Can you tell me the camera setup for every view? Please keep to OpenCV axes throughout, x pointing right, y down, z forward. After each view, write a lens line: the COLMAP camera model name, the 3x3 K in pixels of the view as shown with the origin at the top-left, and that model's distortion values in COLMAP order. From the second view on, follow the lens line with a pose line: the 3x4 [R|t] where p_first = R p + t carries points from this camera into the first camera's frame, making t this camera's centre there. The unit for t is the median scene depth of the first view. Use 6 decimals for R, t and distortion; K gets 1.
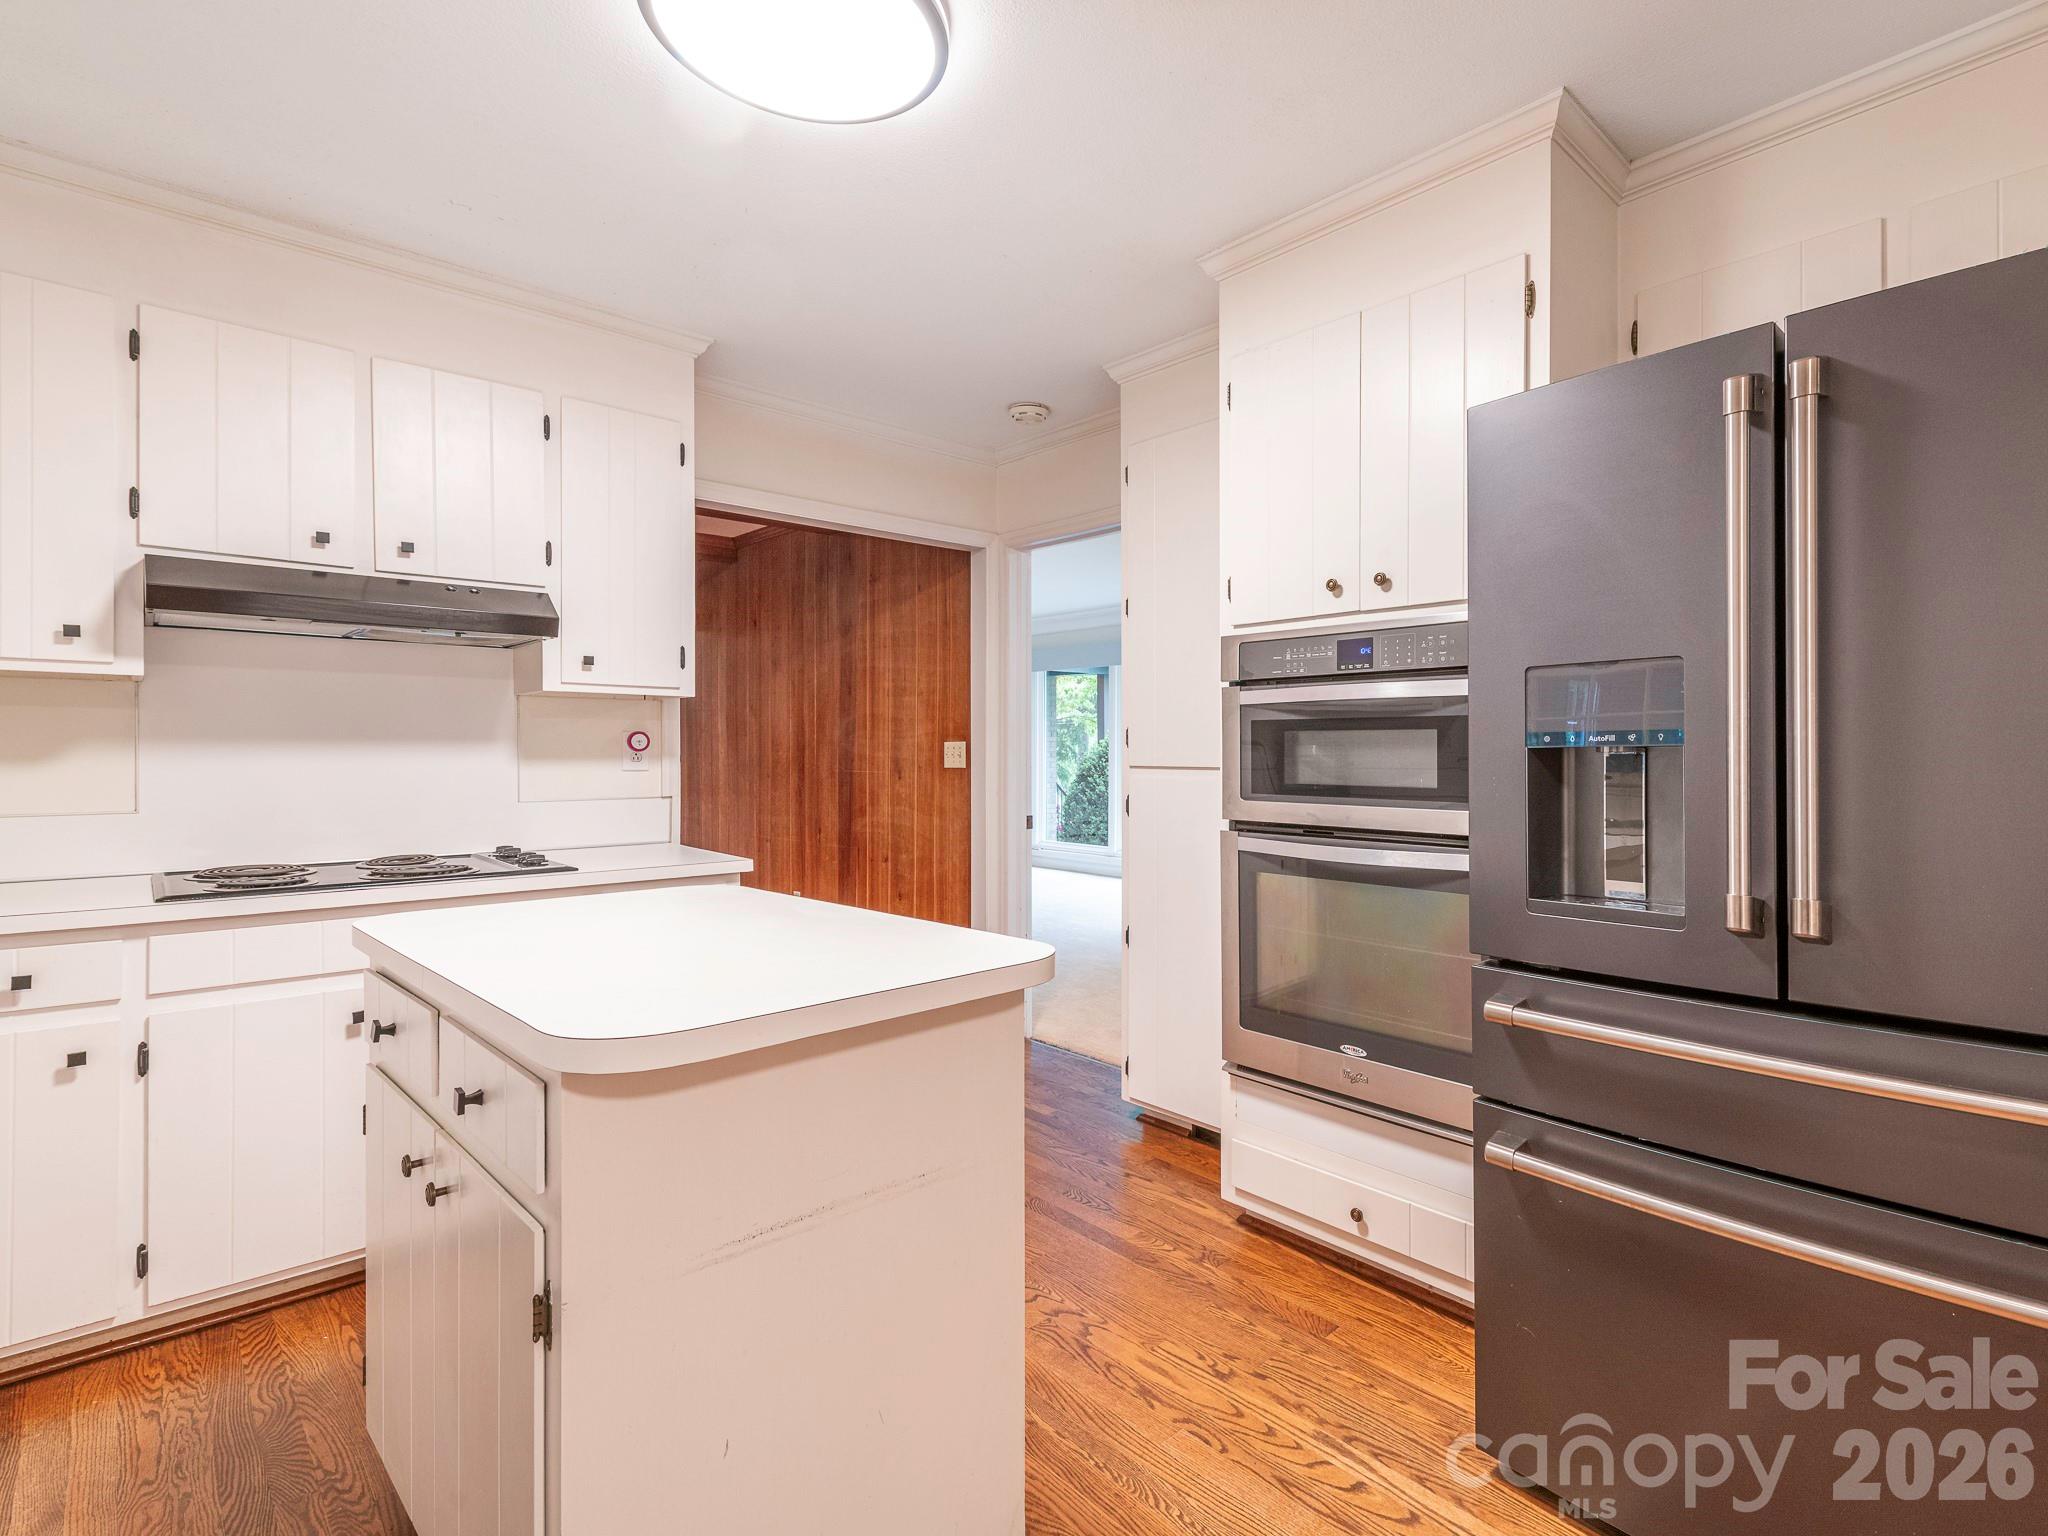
lens RADIAL K [[1016.5, 0, 1159.7], [0, 1016.5, 752.5], [0, 0, 1]] dist [0.006928, -0.002097]
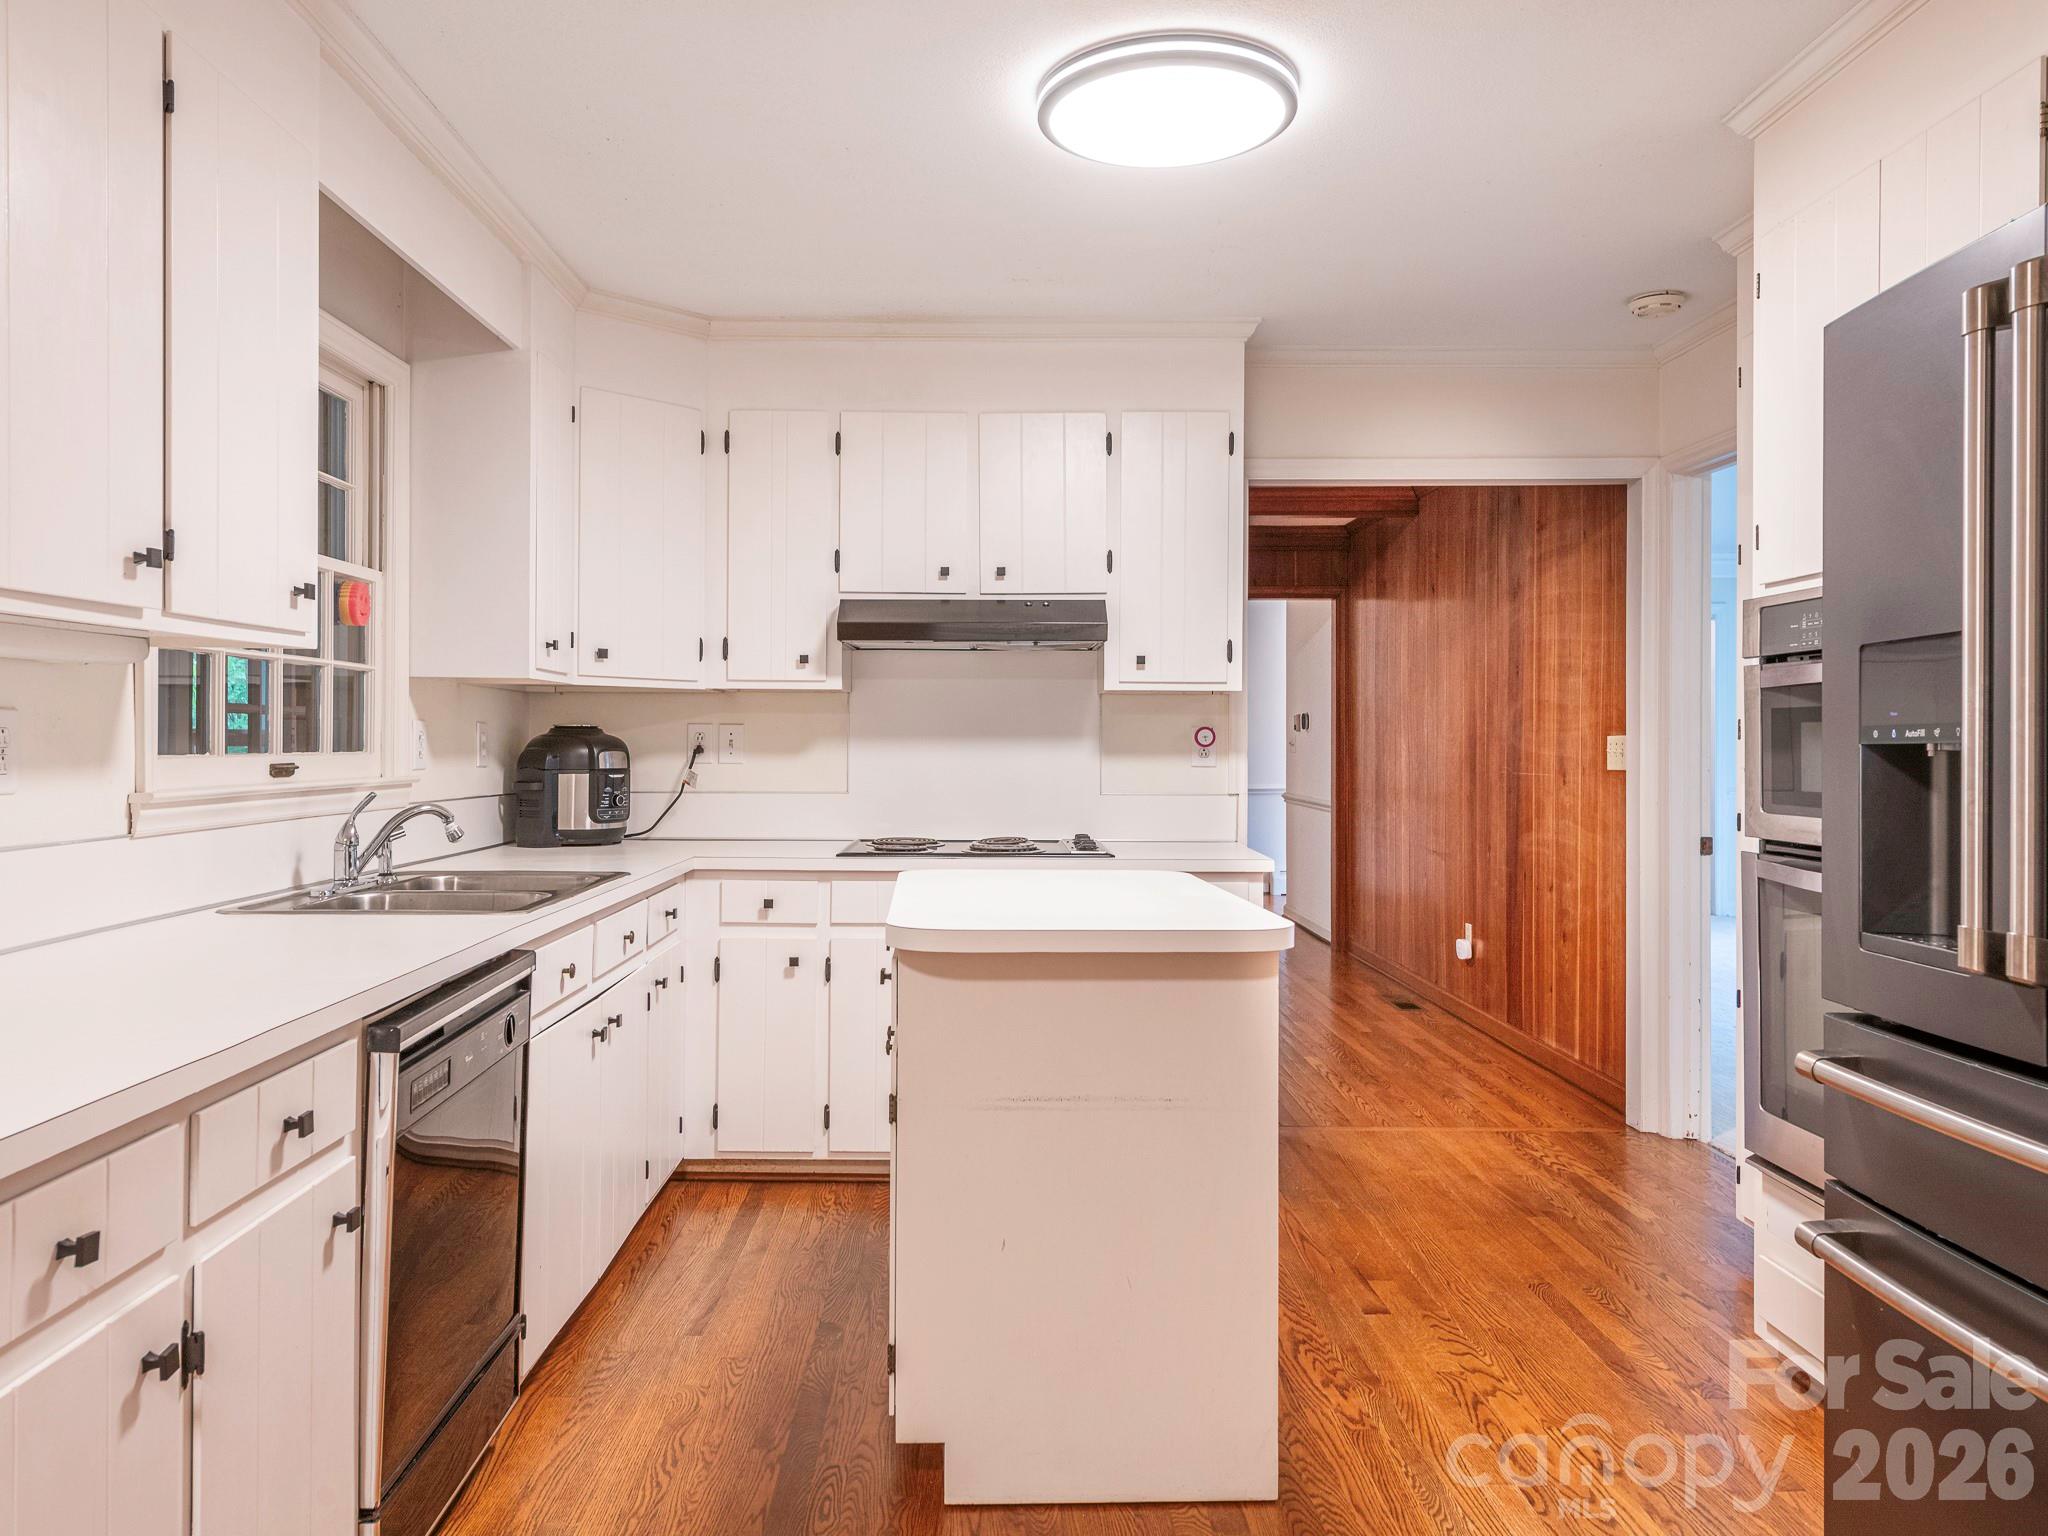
lens RADIAL K [[1540.0, 0, 991.0], [0, 1540.0, 732.7], [0, 0, 1]] dist [0.037490, -0.038930]
pose [[0.700676, -0.004301, -0.713467, 0.496975], [-0.003508, 0.999949, -0.009473, -0.000293], [0.713471, 0.009140, 0.700625, -0.233920]]
